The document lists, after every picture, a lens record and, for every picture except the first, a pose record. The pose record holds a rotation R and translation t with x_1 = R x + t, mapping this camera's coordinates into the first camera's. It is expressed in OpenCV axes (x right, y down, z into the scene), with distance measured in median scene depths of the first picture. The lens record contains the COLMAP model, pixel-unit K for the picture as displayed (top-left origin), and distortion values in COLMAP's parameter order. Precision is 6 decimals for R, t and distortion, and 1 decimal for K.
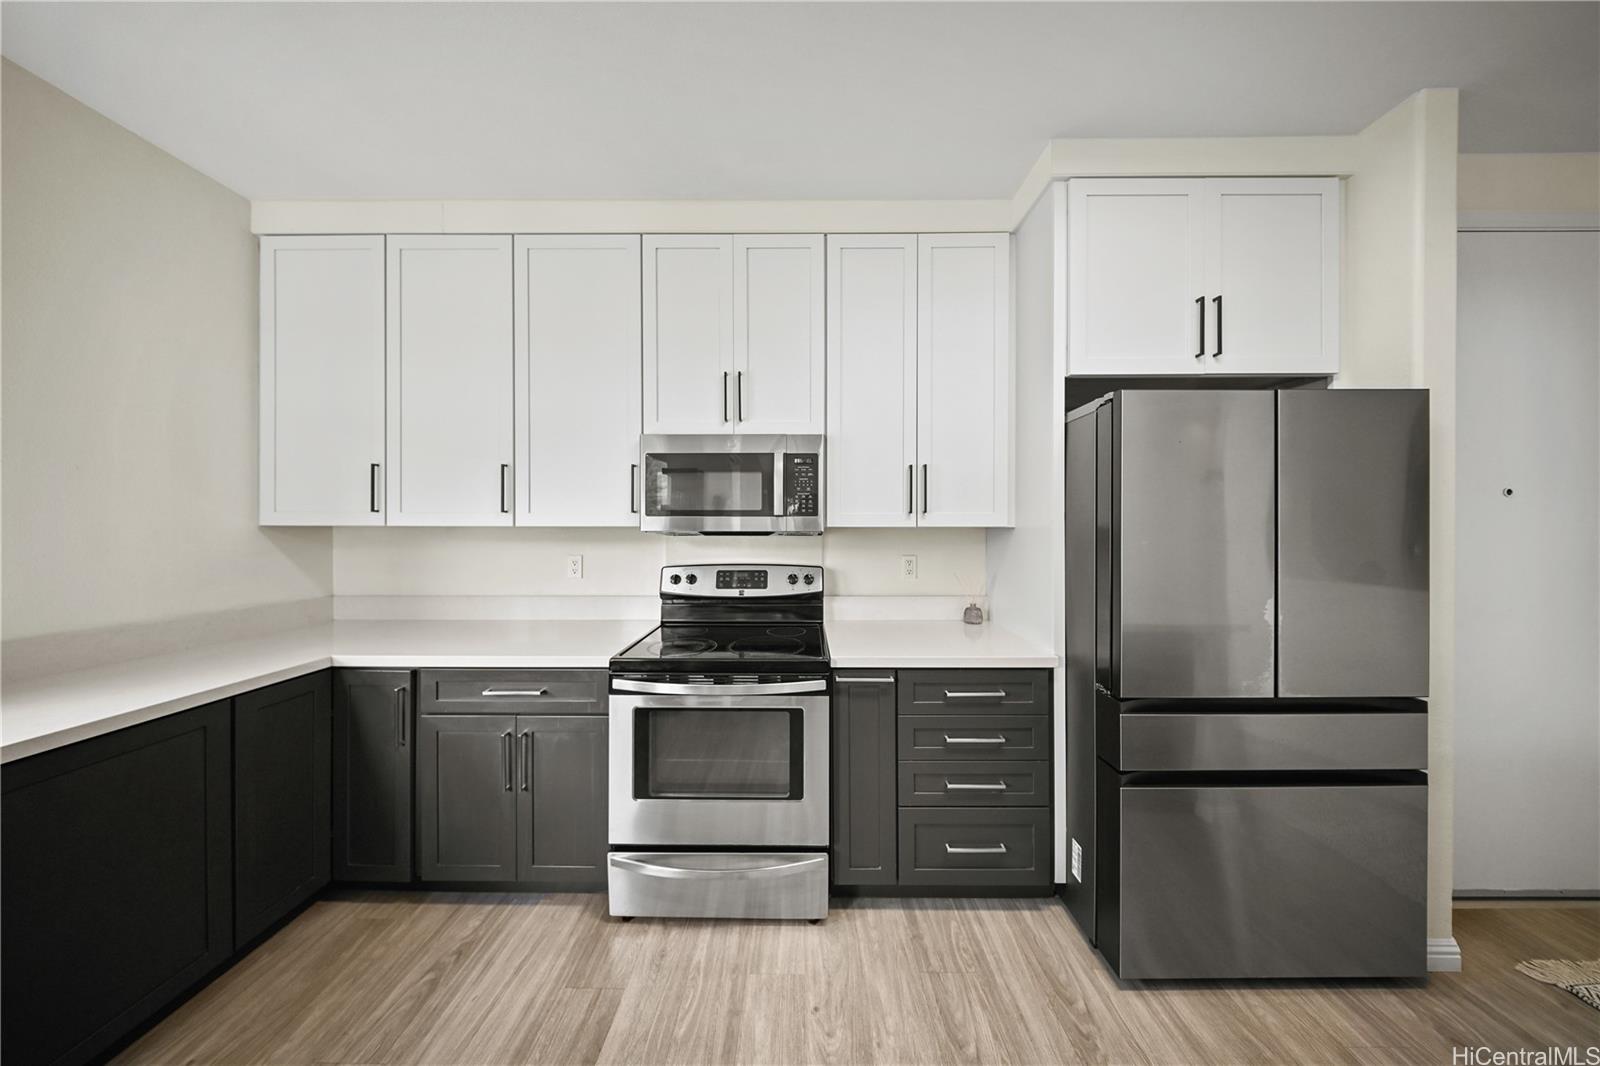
lens RADIAL K [[479.1, 0, 805.8], [0, 479.1, 526.7], [0, 0, 1]] dist [0.000995, -0.000161]
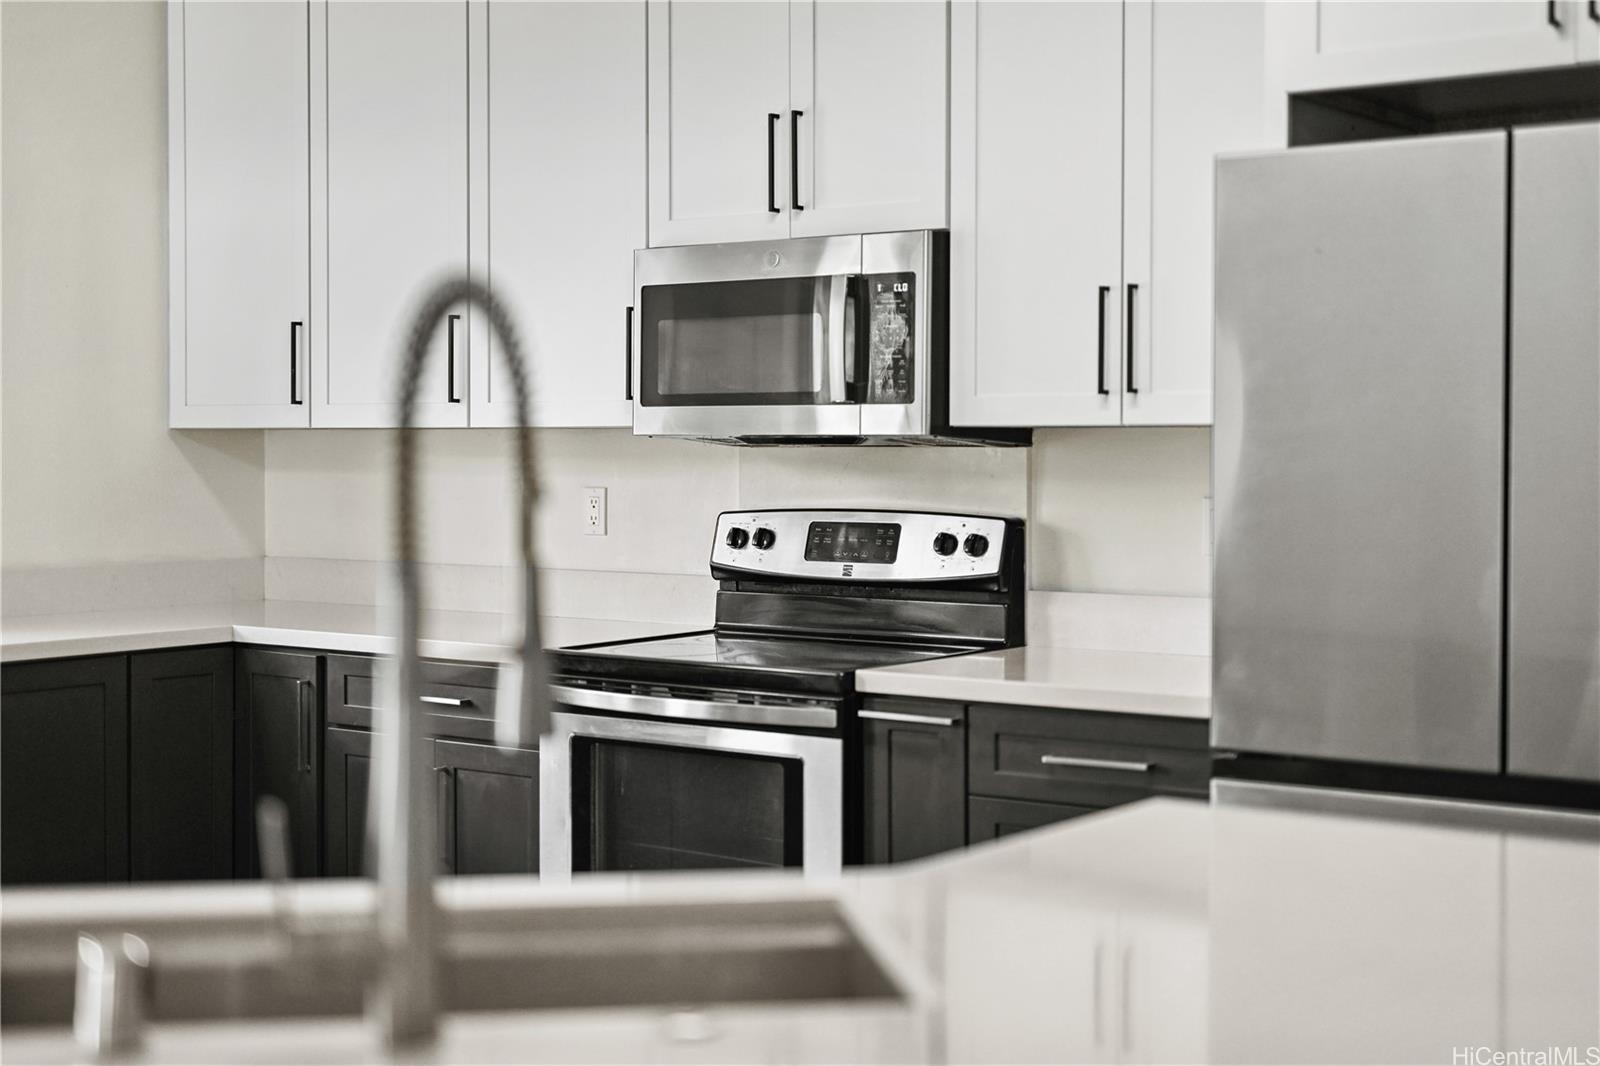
lens RADIAL K [[2334.9, 0, 785.6], [0, 2334.9, 537.3], [0, 0, 1]] dist [0.026475, 0.000000]
pose [[0.799086, 0.023377, -0.600762, 1.291887], [-0.004553, 0.999450, 0.032834, 0.035325], [0.601200, -0.023502, 0.798753, -0.923680]]
